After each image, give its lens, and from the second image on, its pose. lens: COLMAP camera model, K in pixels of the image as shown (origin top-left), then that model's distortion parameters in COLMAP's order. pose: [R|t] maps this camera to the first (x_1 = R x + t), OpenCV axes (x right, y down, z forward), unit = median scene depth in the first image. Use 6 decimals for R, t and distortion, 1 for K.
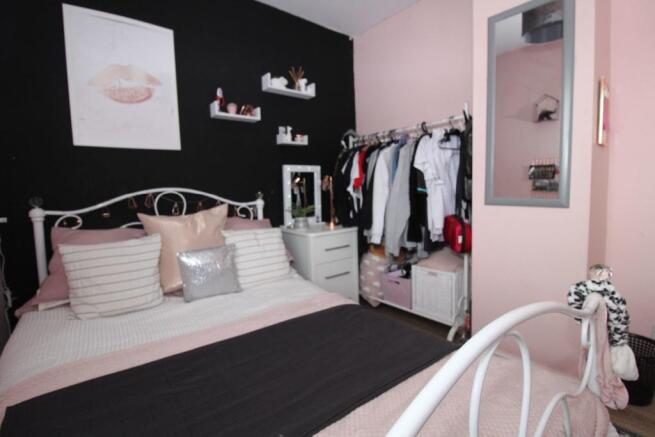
lens RADIAL K [[308.3, 0, 325.2], [0, 308.3, 210.8], [0, 0, 1]] dist [-0.000154, -0.012924]
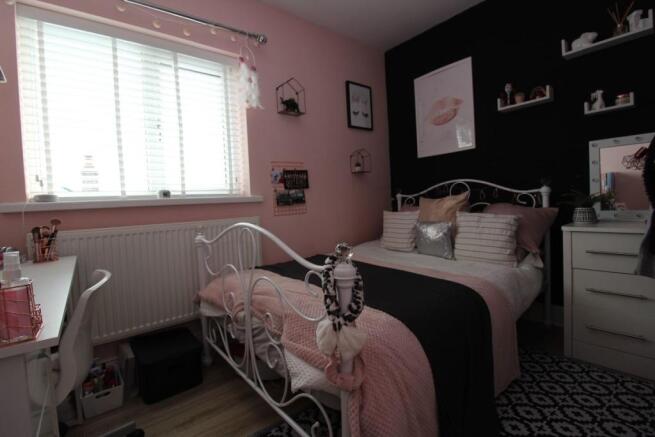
lens RADIAL K [[308.3, 0, 325.2], [0, 308.3, 210.8], [0, 0, 1]] dist [-0.000154, -0.012924]
pose [[-0.001099, 0.051685, -0.998663, 0.799293], [-0.033065, 0.998116, 0.051693, 0.012355], [0.999453, 0.033078, 0.000612, 0.395967]]
